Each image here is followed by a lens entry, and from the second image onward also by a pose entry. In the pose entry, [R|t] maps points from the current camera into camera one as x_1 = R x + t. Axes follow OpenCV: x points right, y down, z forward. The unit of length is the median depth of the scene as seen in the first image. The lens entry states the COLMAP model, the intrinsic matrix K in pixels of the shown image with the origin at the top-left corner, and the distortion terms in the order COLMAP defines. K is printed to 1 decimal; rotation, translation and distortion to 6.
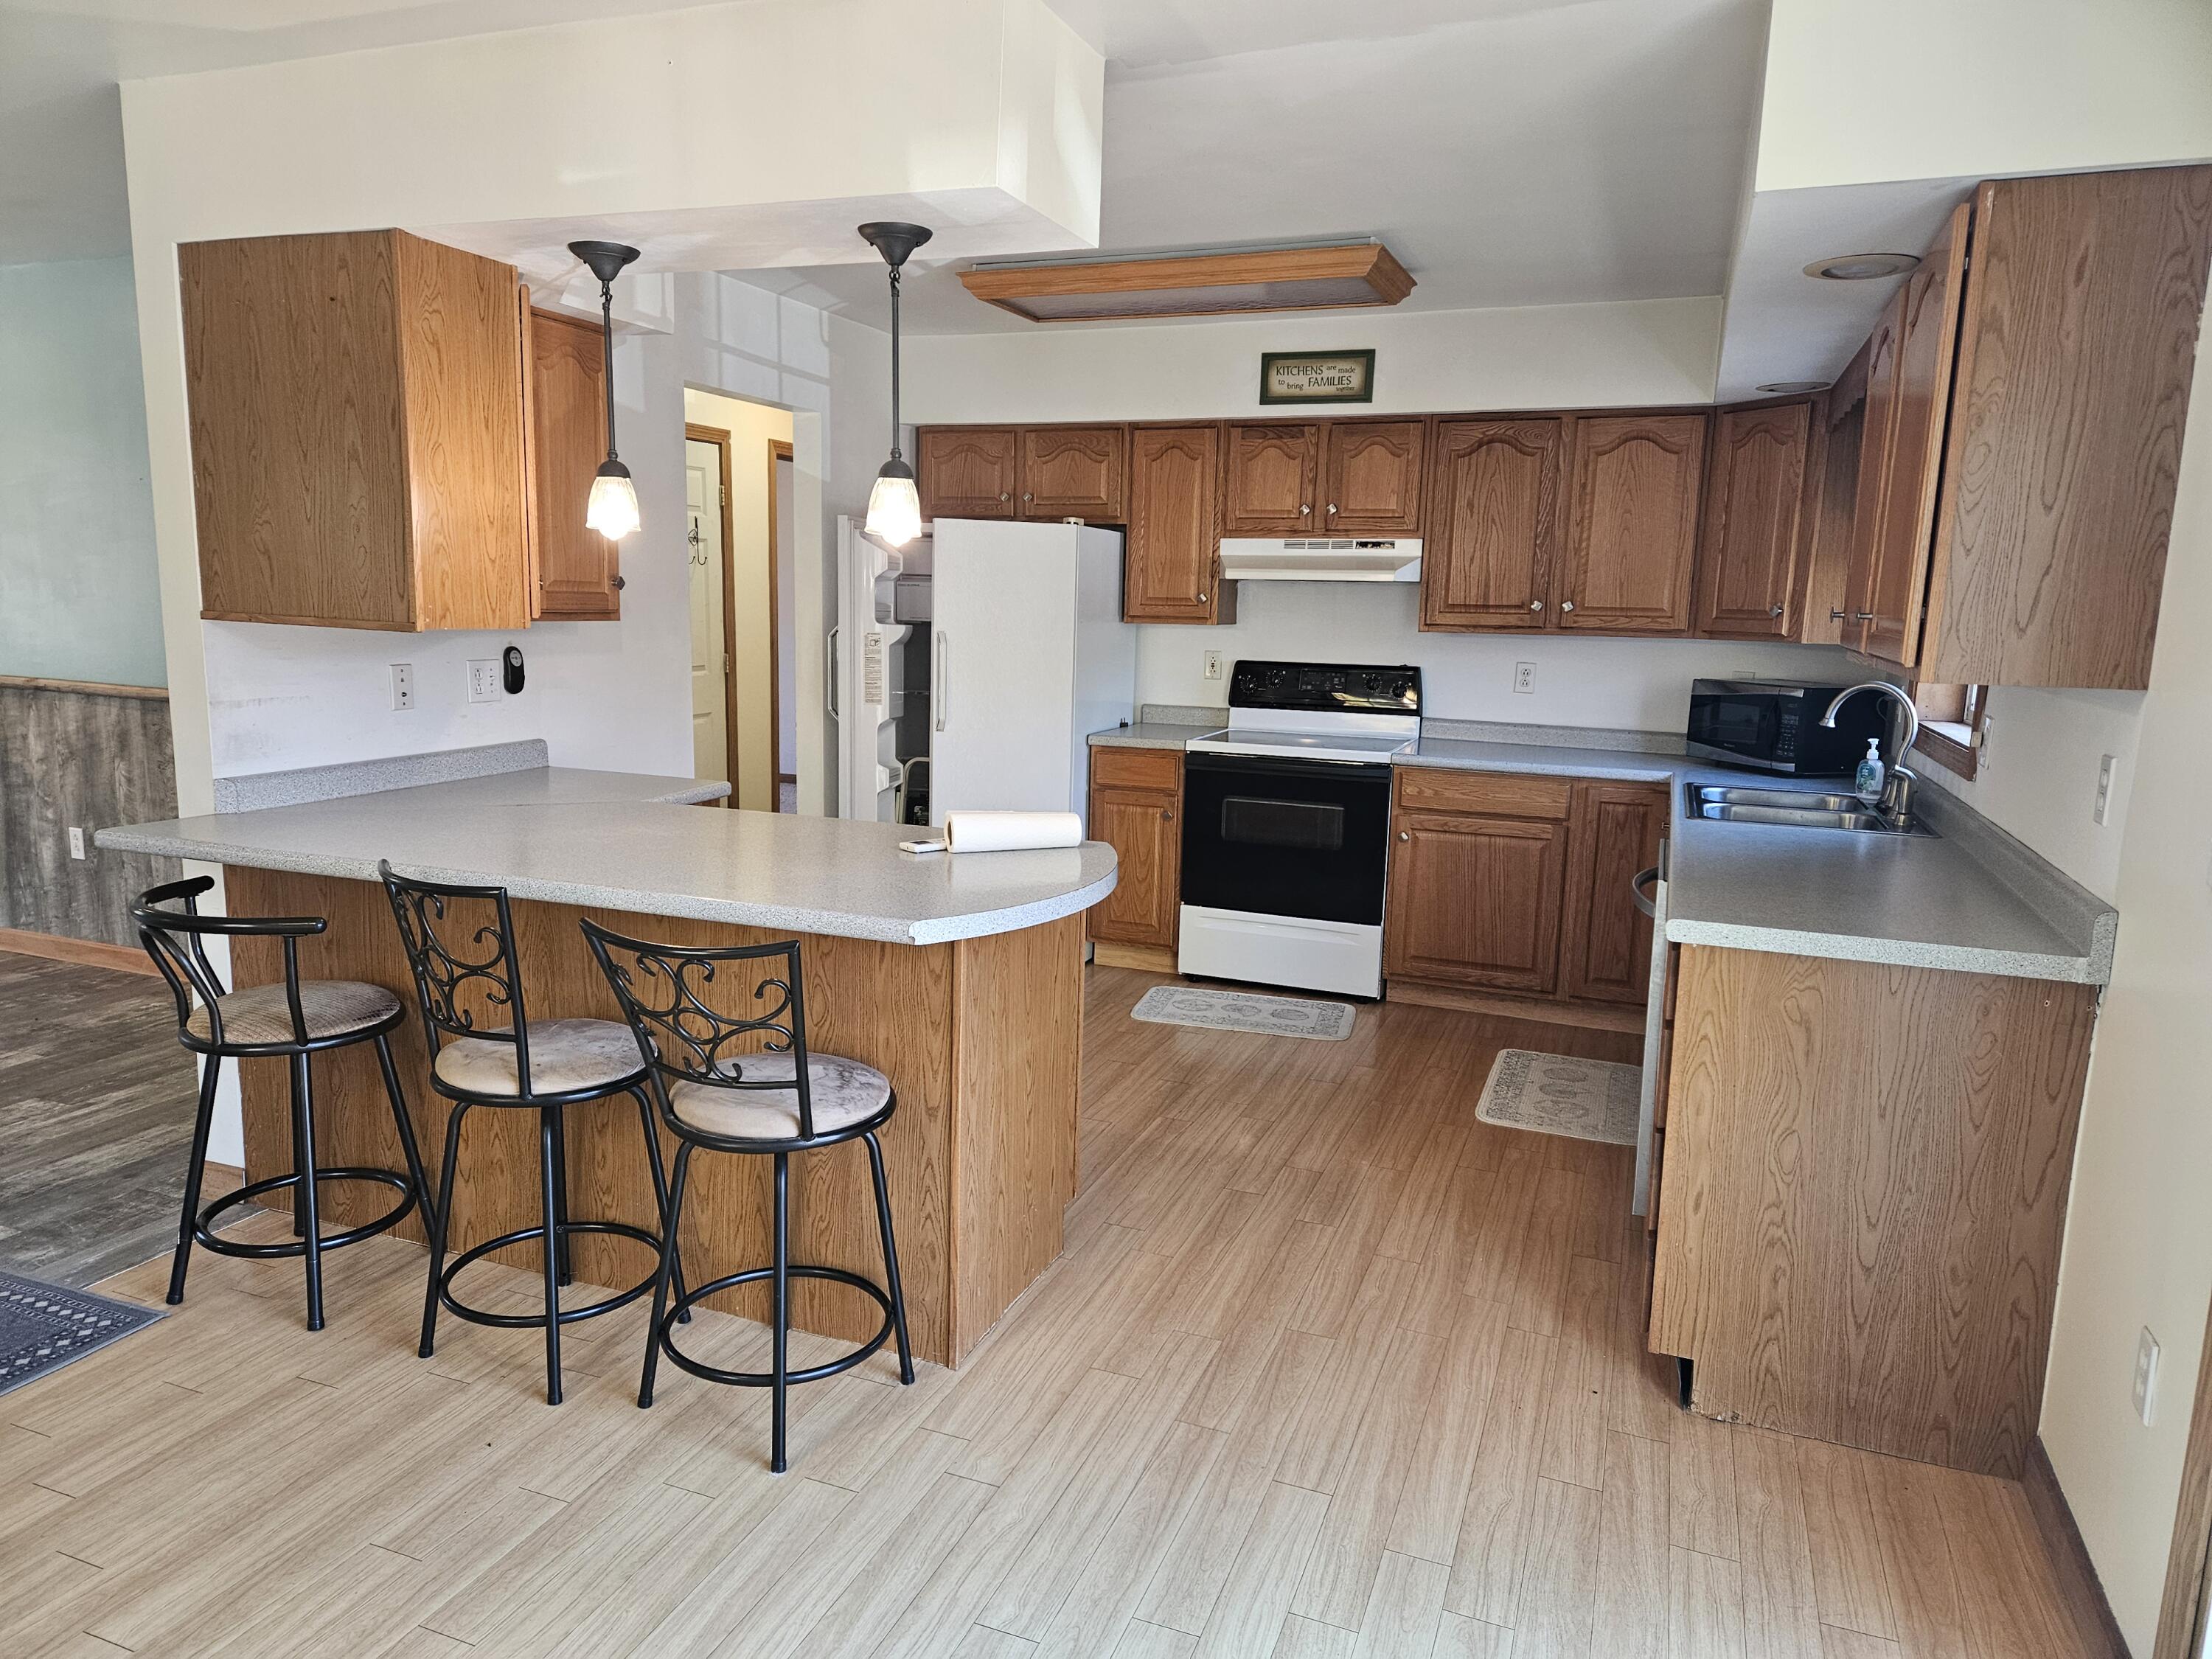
lens RADIAL K [[1481.2, 0, 1069.6], [0, 1481.2, 838.9], [0, 0, 1]] dist [0.065374, -0.051650]
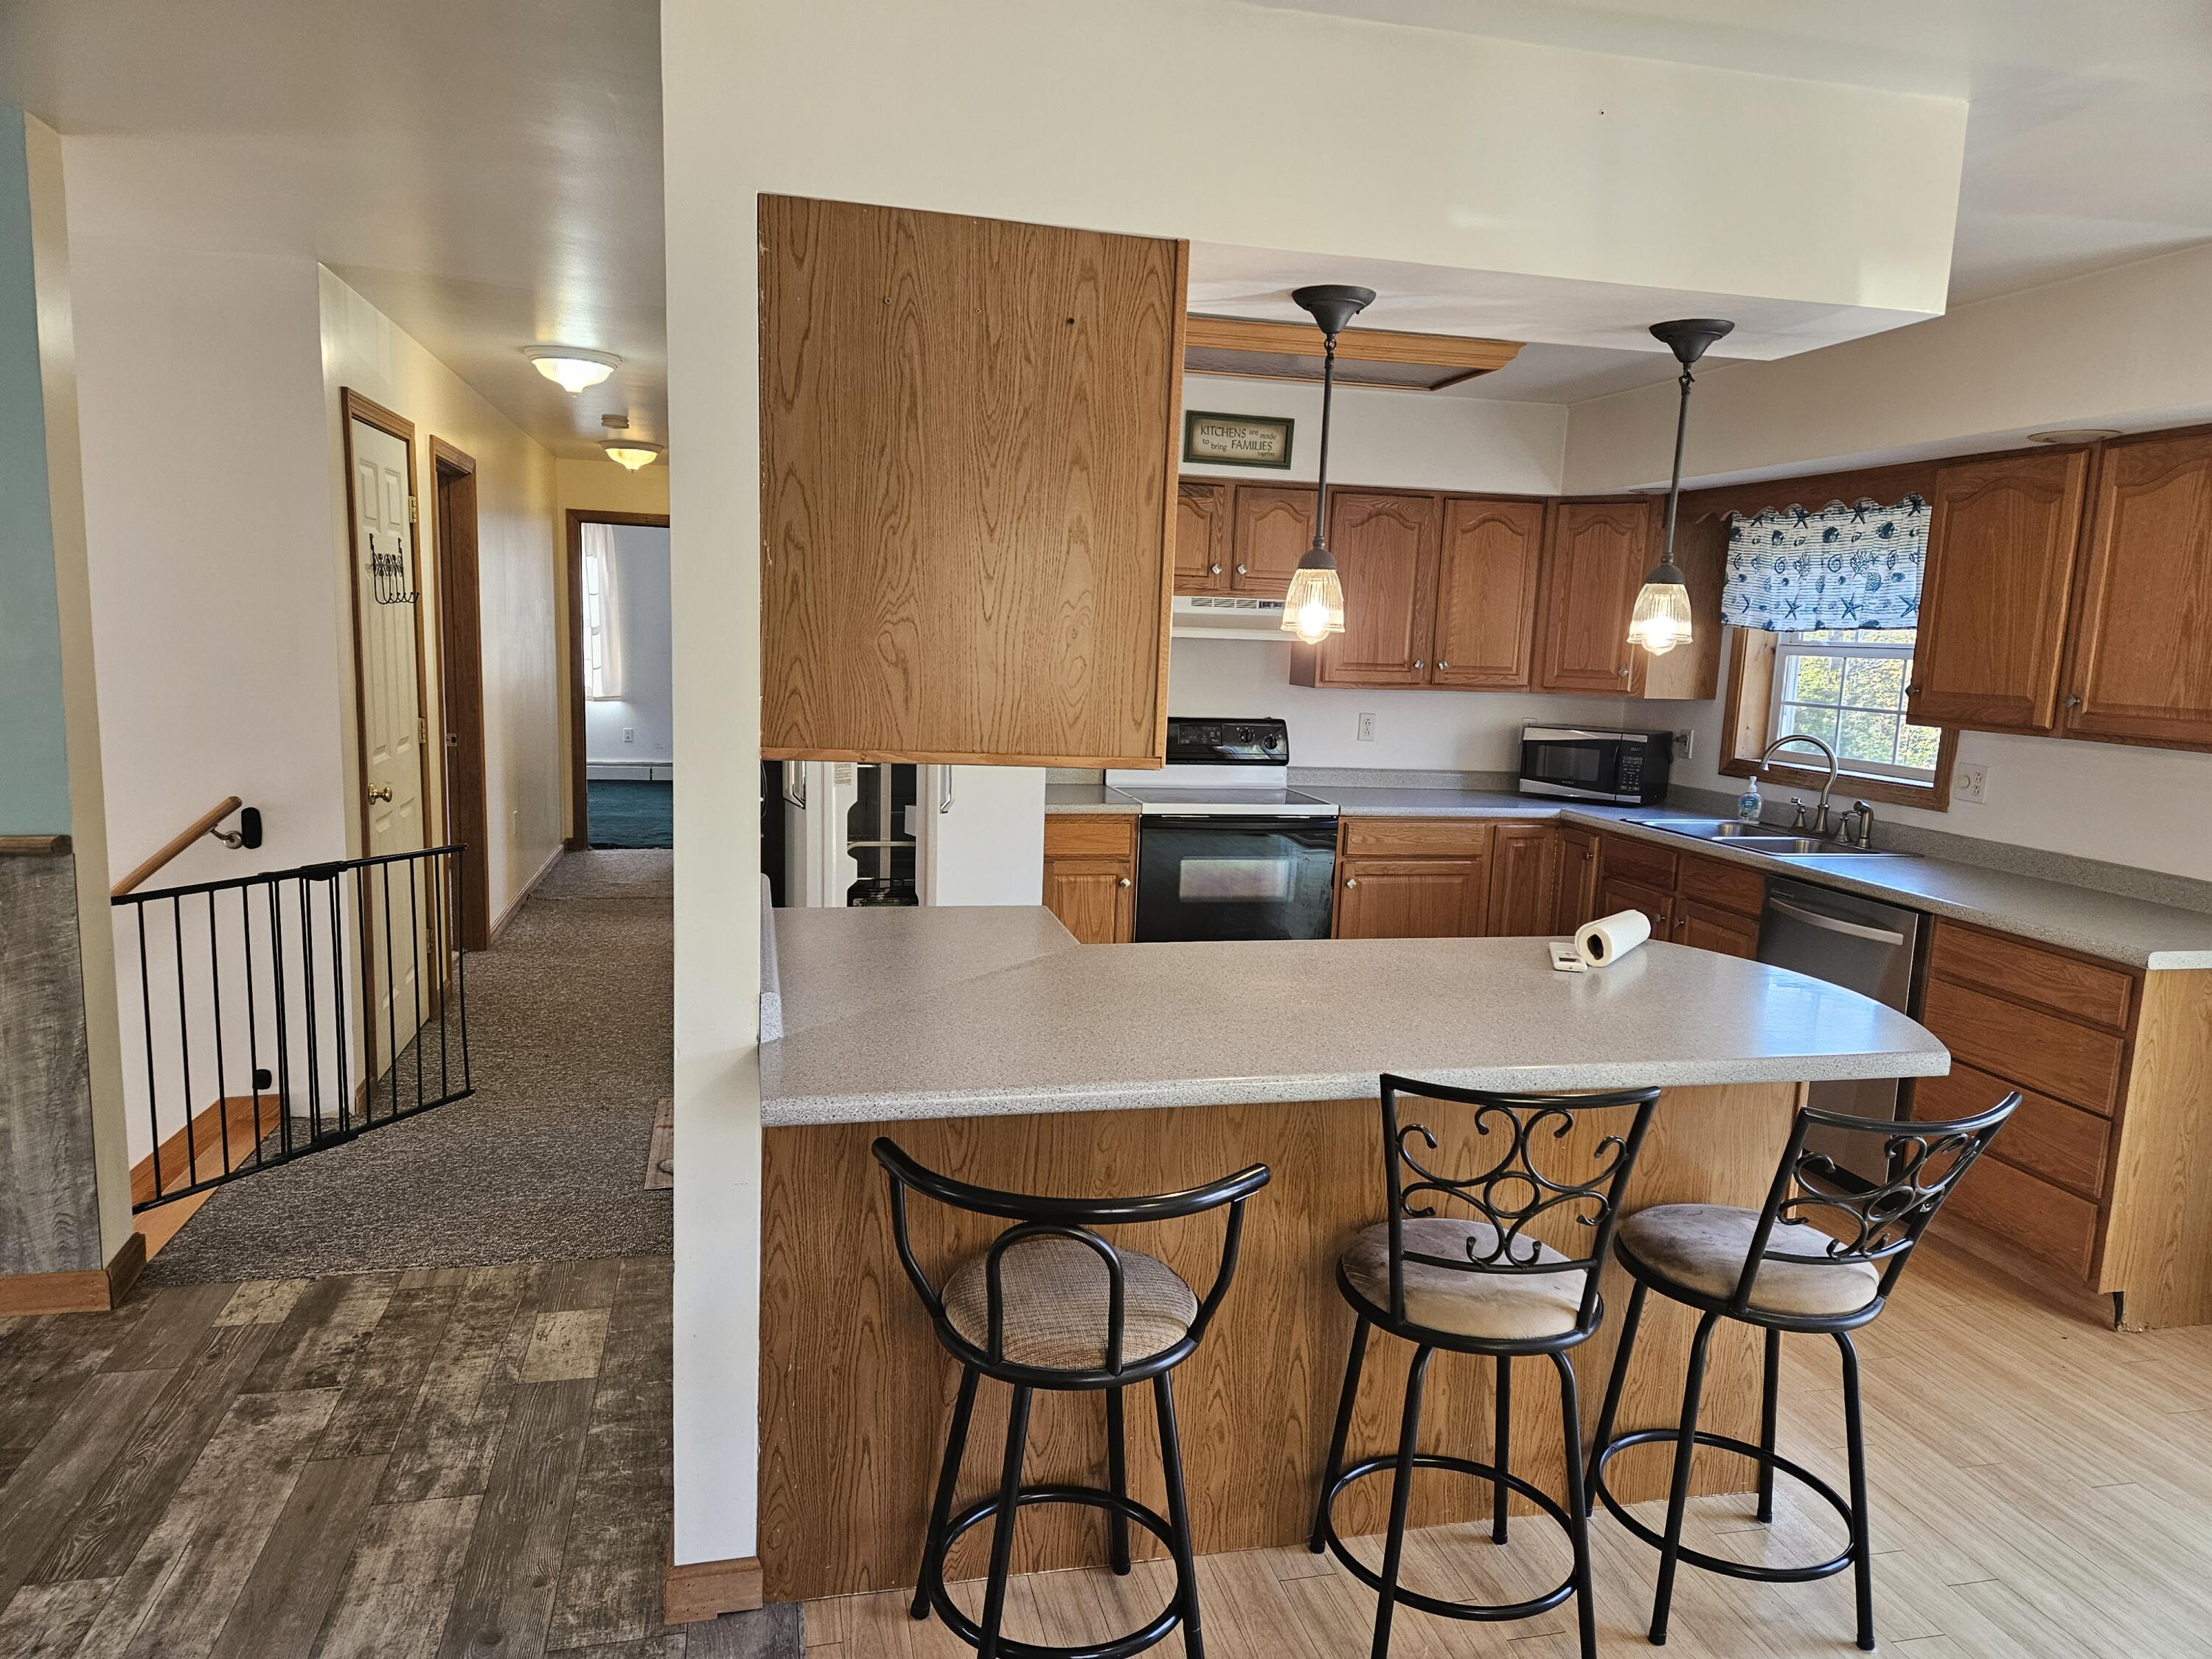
lens RADIAL K [[1481.2, 0, 1113.0], [0, 1481.2, 853.5], [0, 0, 1]] dist [0.065374, -0.051650]
pose [[0.810934, -0.084470, 0.579008, -0.525271], [0.079449, 0.996257, 0.034070, -0.072136], [-0.579718, 0.018373, 0.814610, 0.234340]]
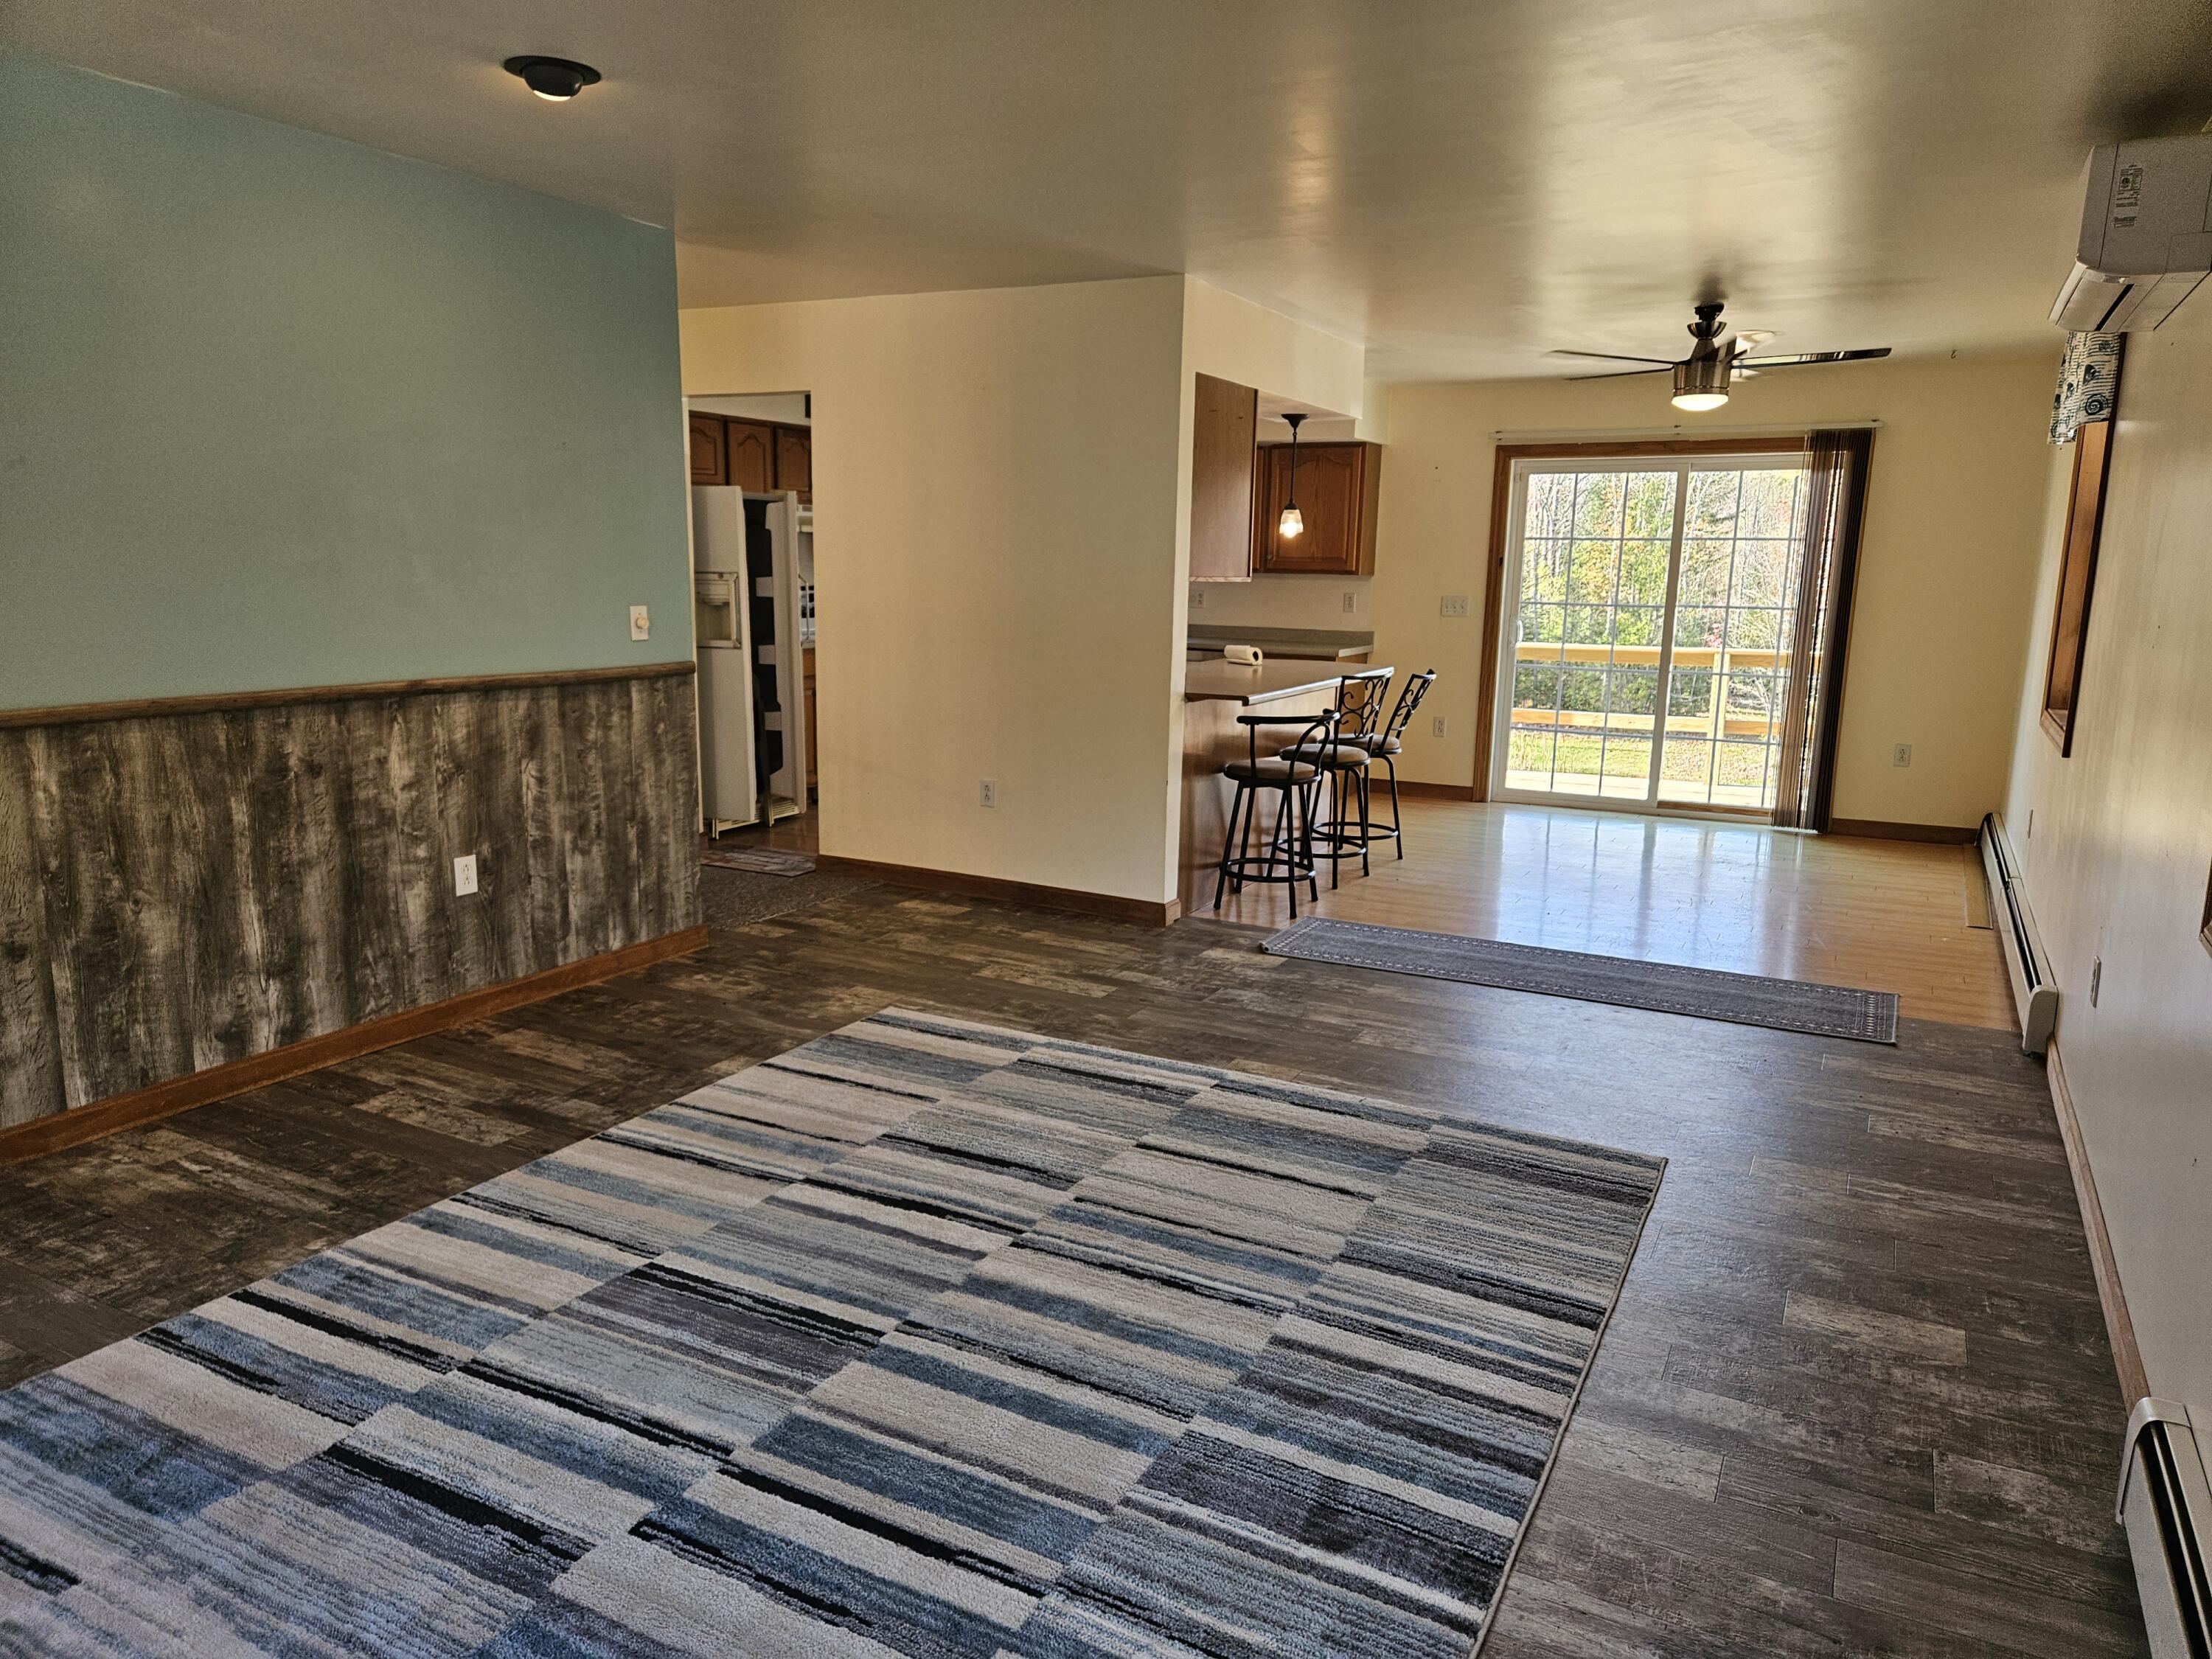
lens RADIAL K [[1481.2, 0, 1112.1], [0, 1481.2, 820.8], [0, 0, 1]] dist [0.065374, -0.051650]
pose [[0.098516, -0.198604, 0.975116, -1.481484], [0.148772, 0.971810, 0.182900, -0.128990], [-0.983952, 0.127051, 0.125286, 0.569666]]
